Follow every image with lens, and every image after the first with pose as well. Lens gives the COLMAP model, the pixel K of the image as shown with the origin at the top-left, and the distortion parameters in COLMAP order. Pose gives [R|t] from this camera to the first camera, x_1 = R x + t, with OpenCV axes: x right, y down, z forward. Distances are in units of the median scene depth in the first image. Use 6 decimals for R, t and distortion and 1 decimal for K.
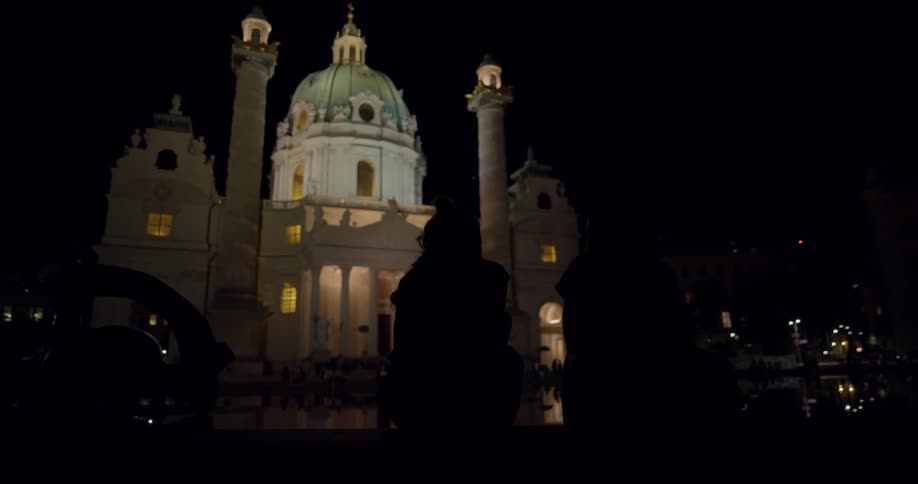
lens RADIAL K [[575.5, 0, 459.2], [0, 575.5, 238.7], [0, 0, 1]] dist [-0.078726, 0.045854]
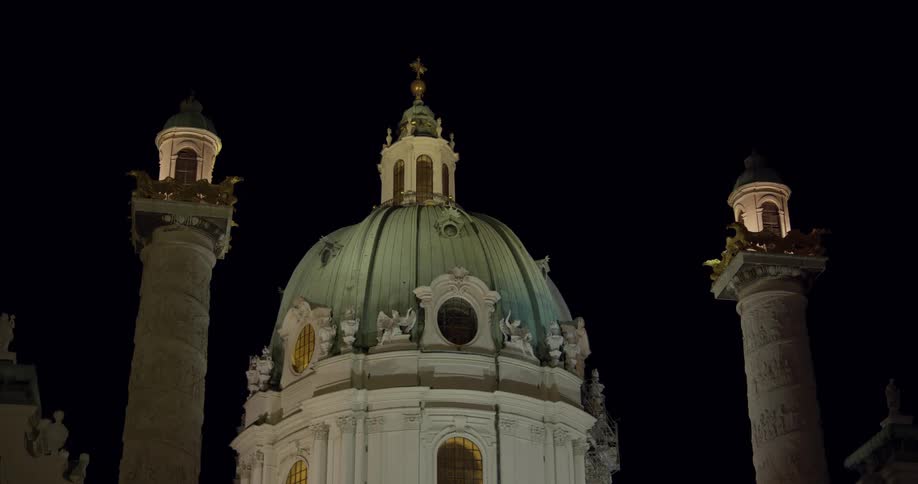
lens RADIAL K [[1528.6, 0, 459.0], [0, 1528.6, 242.0], [0, 0, 1]] dist [0.028624, 0.131618]
pose [[0.979663, -0.080218, -0.183918, 0.042336], [0.033422, 0.969040, -0.244632, -0.012237], [0.197848, 0.233510, 0.952013, -0.037520]]
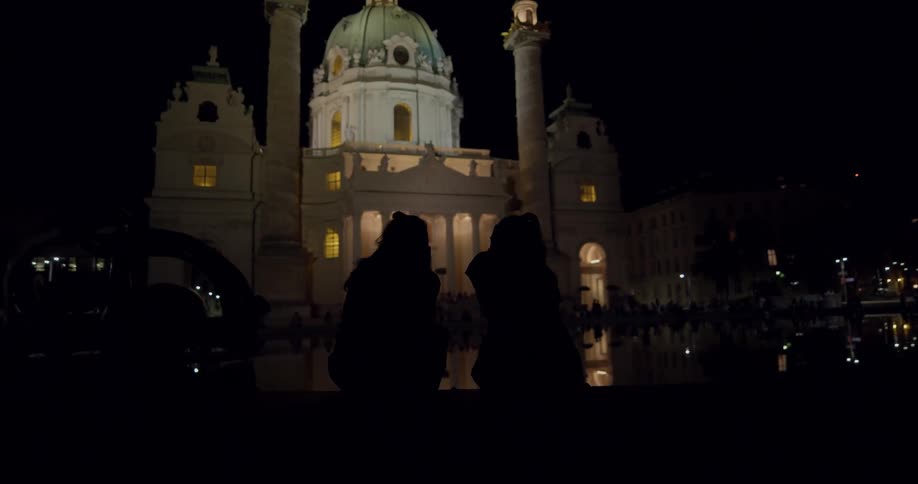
lens RADIAL K [[575.5, 0, 459.2], [0, 575.5, 238.7], [0, 0, 1]] dist [-0.078726, 0.045854]
pose [[0.997125, -0.018987, -0.073363, 0.004574], [0.026399, 0.994494, 0.101418, -0.002781], [0.071034, -0.103063, 0.992135, -0.004386]]
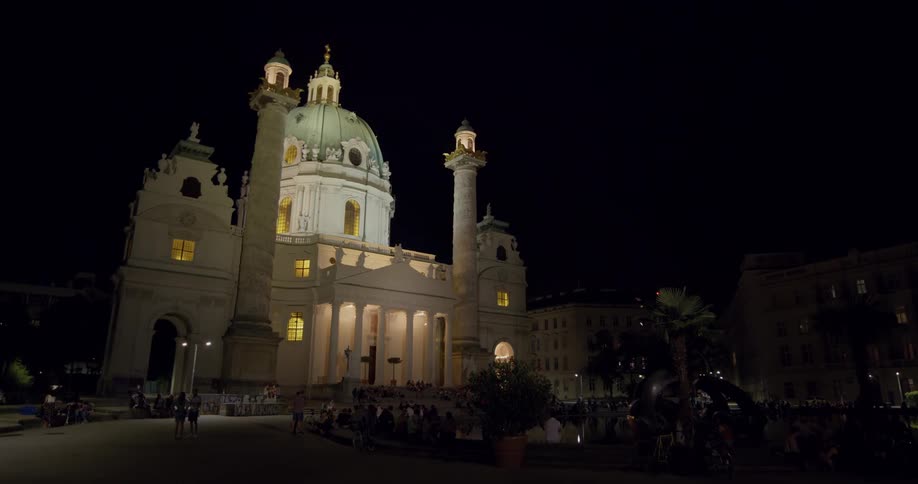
lens RADIAL K [[575.5, 0, 459.2], [0, 575.5, 238.7], [0, 0, 1]] dist [-0.078726, 0.045854]
pose [[0.962542, 0.099864, 0.252071, -0.235771], [-0.090965, 0.994756, -0.046744, -0.033363], [-0.255418, 0.022063, 0.966579, -0.105341]]
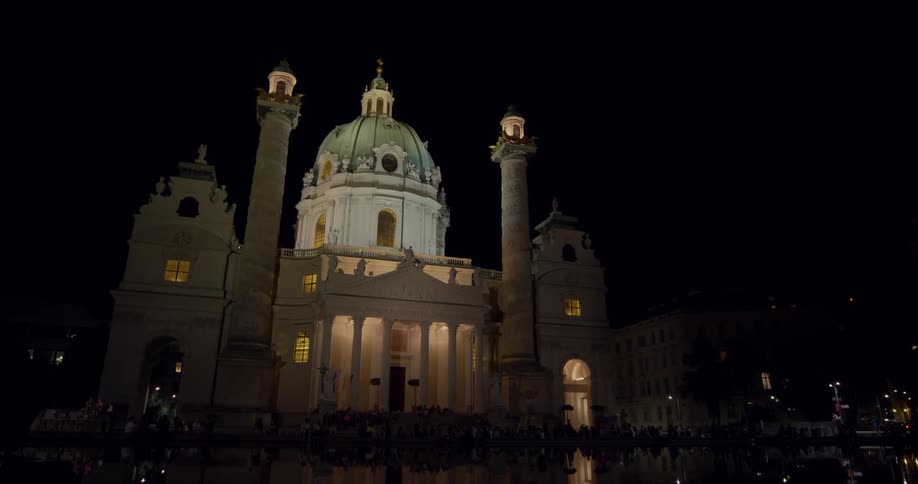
lens RADIAL K [[575.5, 0, 459.2], [0, 575.5, 238.7], [0, 0, 1]] dist [-0.078726, 0.045854]
pose [[0.997683, 0.007748, -0.067590, 0.029315], [-0.014071, 0.995512, -0.093583, 0.003937], [0.066561, 0.094317, 0.993315, 0.021282]]
